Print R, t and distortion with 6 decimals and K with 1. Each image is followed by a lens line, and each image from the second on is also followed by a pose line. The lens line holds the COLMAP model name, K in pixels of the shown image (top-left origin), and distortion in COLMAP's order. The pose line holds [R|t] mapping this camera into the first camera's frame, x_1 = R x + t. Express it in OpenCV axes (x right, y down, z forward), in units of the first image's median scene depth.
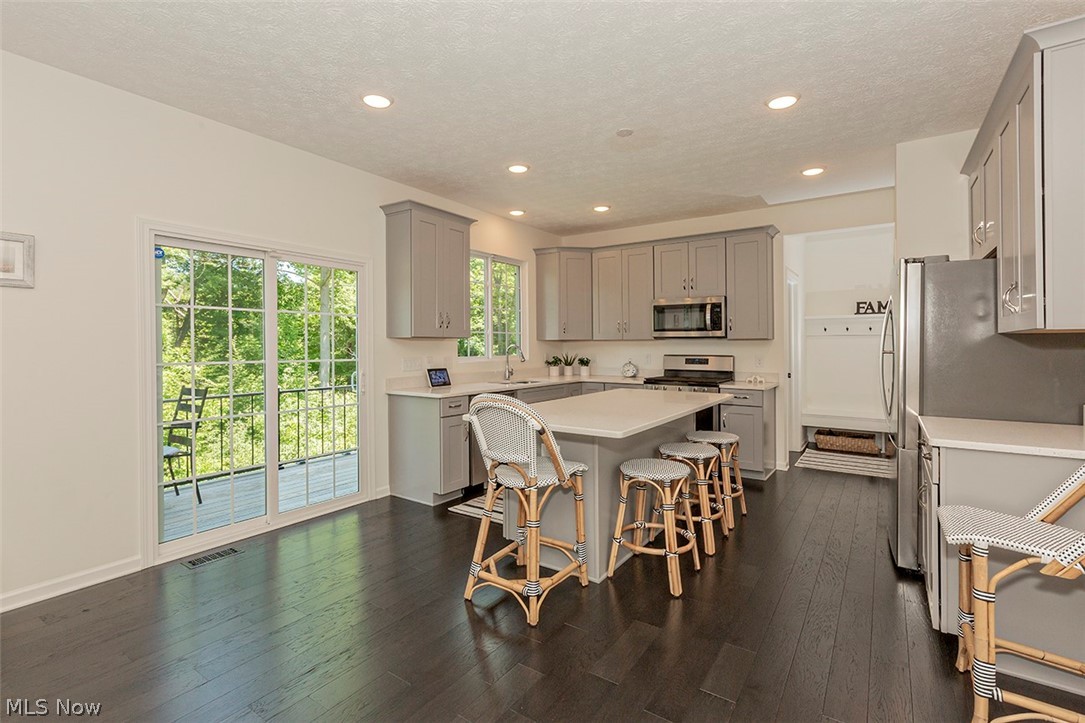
lens RADIAL K [[487.8, 0, 542.4], [0, 487.8, 355.1], [0, 0, 1]] dist [-0.000940, -0.000094]
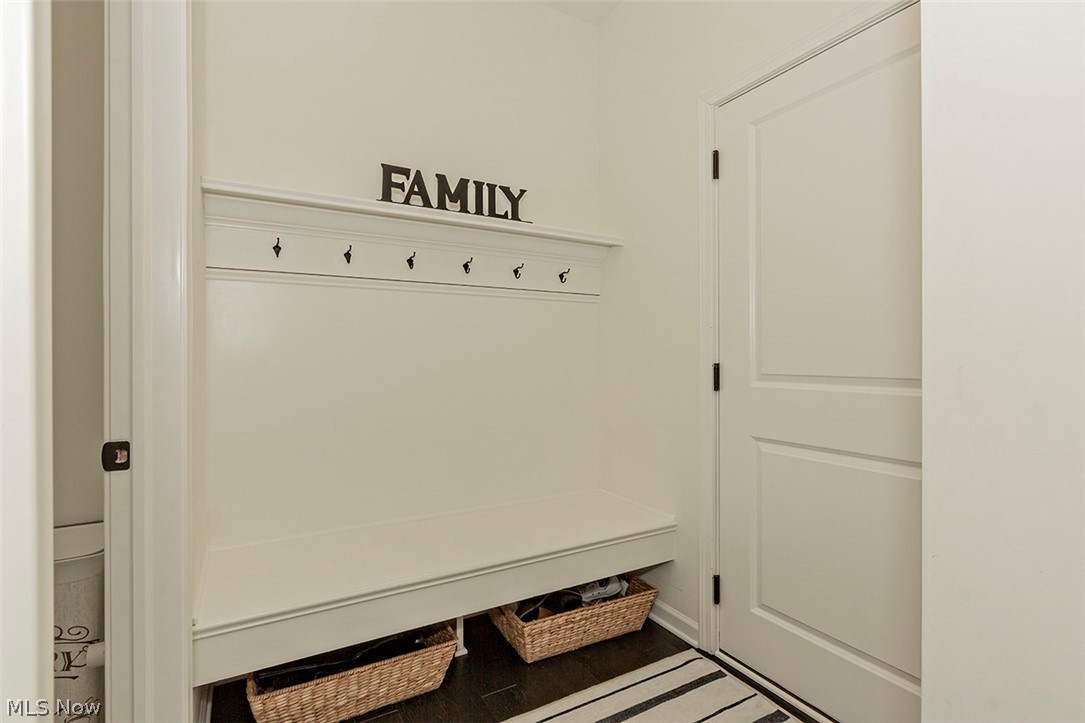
lens RADIAL K [[487.8, 0, 544.3], [0, 487.8, 359.1], [0, 0, 1]] dist [-0.000940, -0.000094]
pose [[0.463142, 0.002834, 0.886279, 0.415219], [-0.000191, 0.999995, -0.003098, 0.020056], [-0.886284, 0.001266, 0.463141, 0.767282]]
